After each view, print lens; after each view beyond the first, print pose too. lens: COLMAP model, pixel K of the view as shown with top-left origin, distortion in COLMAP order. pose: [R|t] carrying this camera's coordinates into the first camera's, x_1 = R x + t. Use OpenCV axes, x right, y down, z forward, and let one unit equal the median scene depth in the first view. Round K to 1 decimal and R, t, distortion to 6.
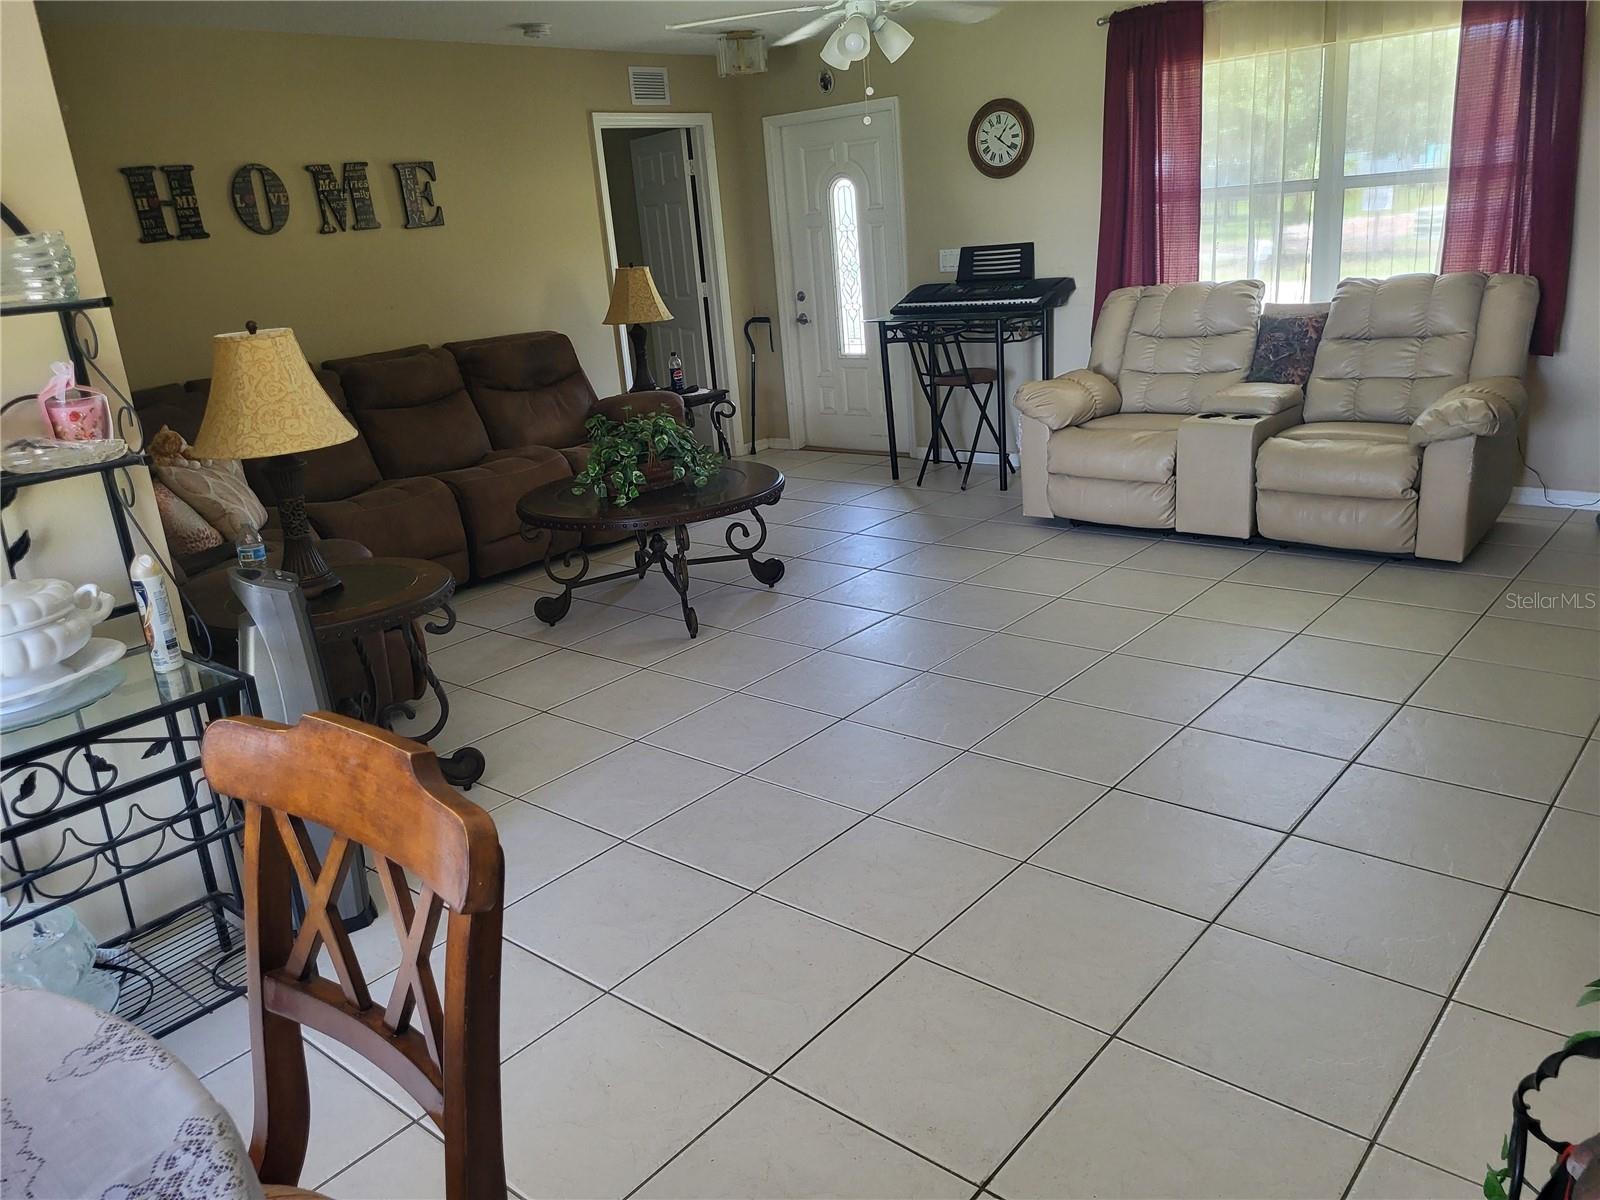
lens RADIAL K [[1226.0, 0, 792.1], [0, 1226.0, 600.5], [0, 0, 1]] dist [0.053275, -0.039593]
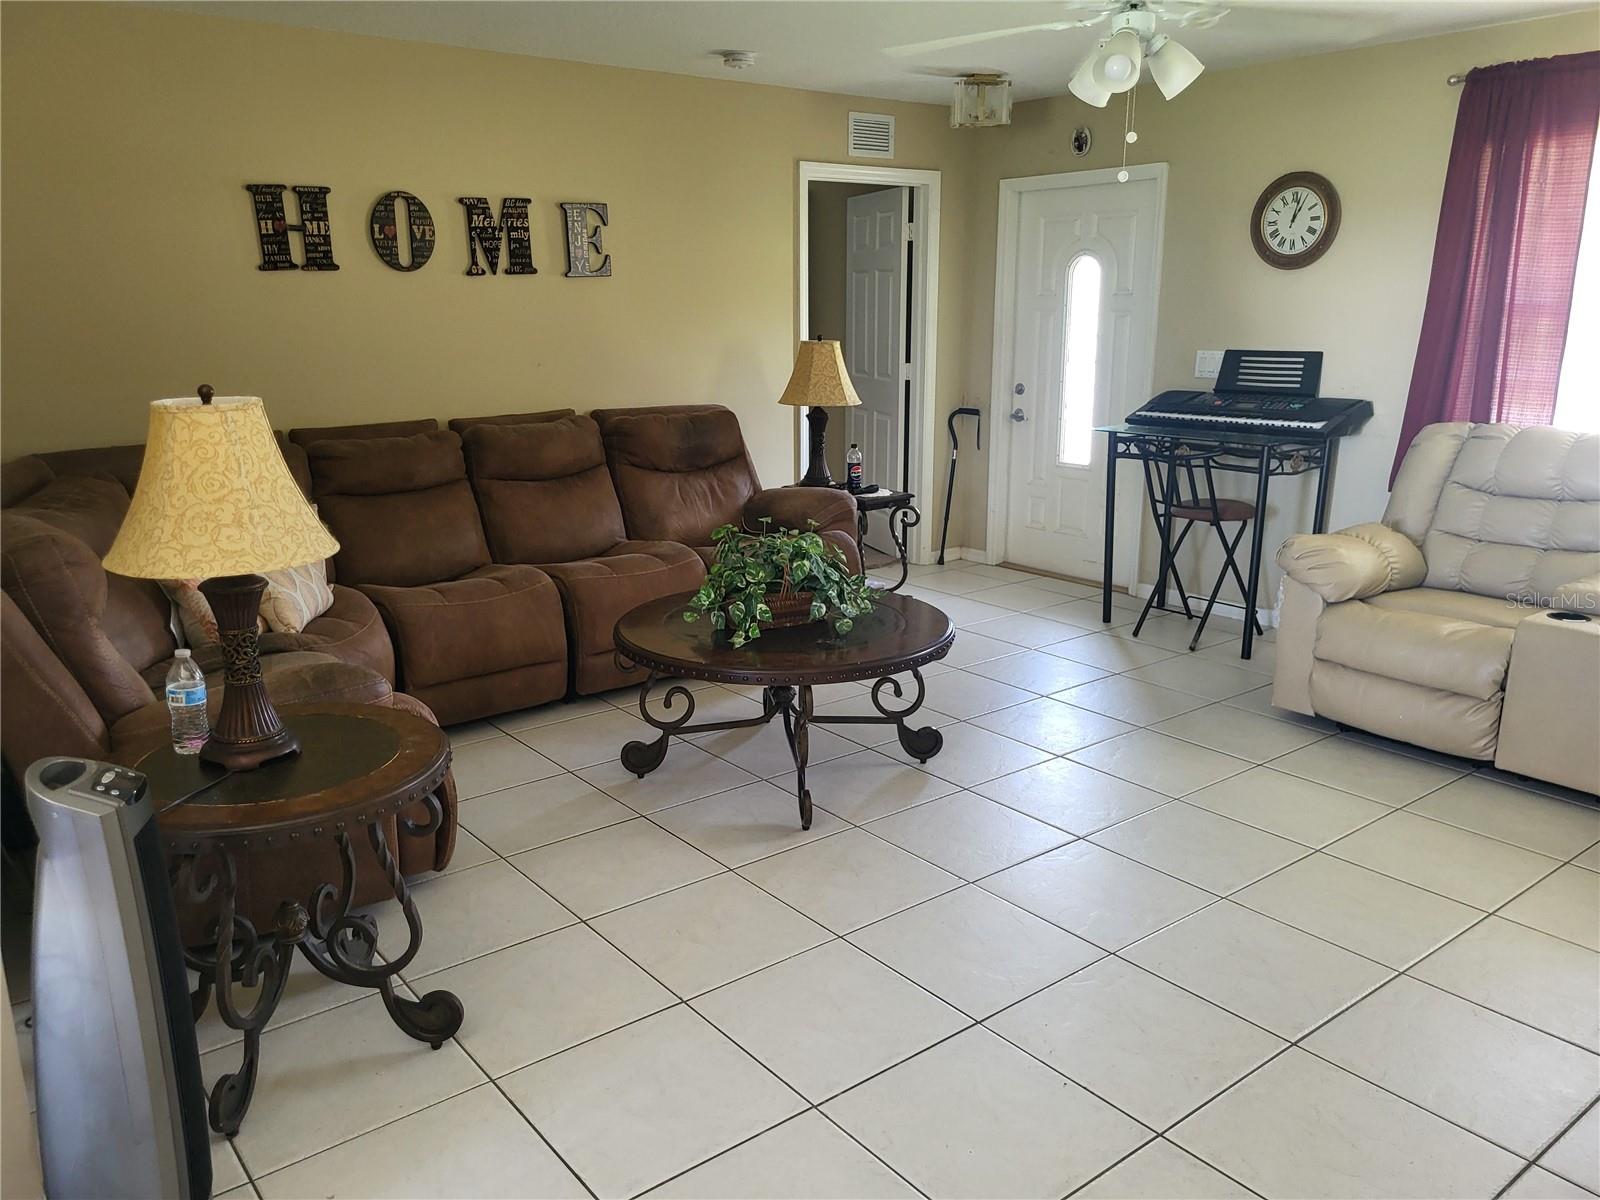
lens RADIAL K [[1226.0, 0, 780.3], [0, 1226.0, 614.3], [0, 0, 1]] dist [0.053275, -0.039593]
pose [[0.977211, 0.123915, -0.172350, 0.015051], [-0.130779, 0.990987, -0.029015, -0.061568], [0.167201, 0.050894, 0.984608, 0.187997]]
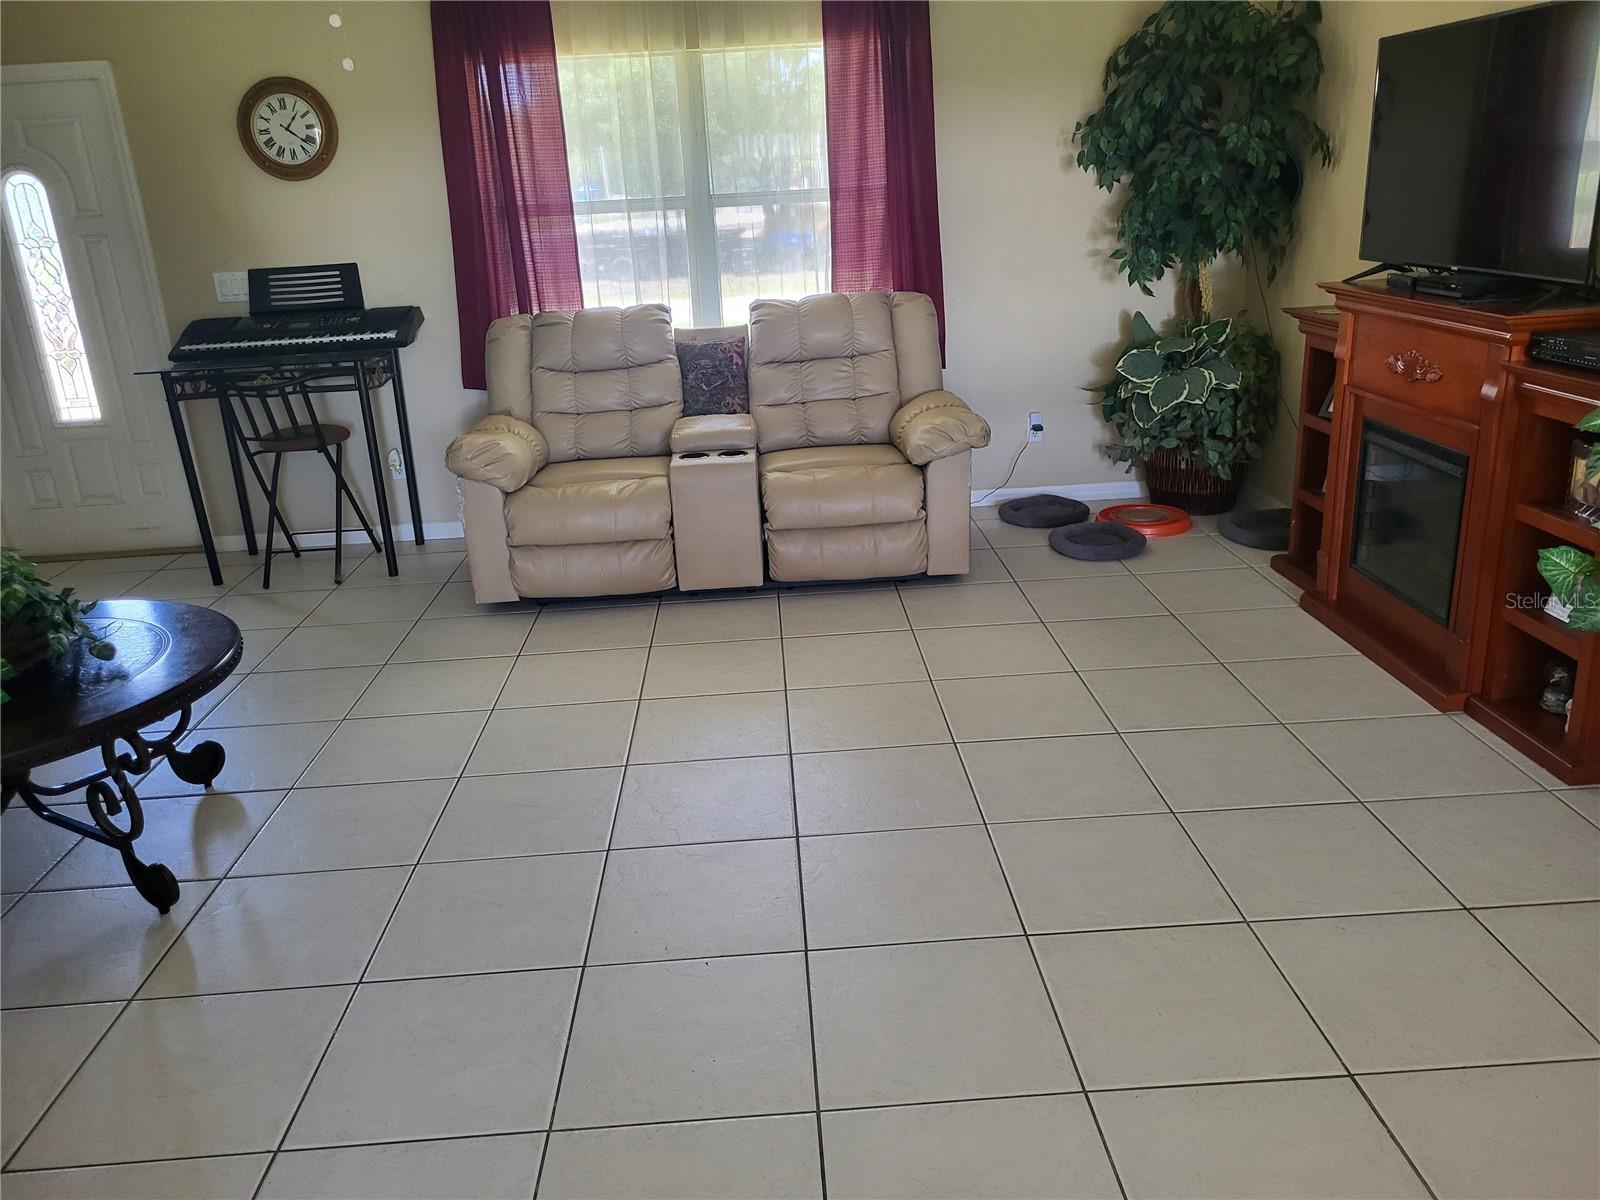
lens RADIAL K [[1226.0, 0, 789.2], [0, 1226.0, 597.1], [0, 0, 1]] dist [0.053275, -0.039593]
pose [[0.735604, -0.179764, 0.653125, -0.175974], [0.199145, 0.978930, 0.045144, -0.067537], [-0.647478, 0.096858, 0.755904, 0.267043]]
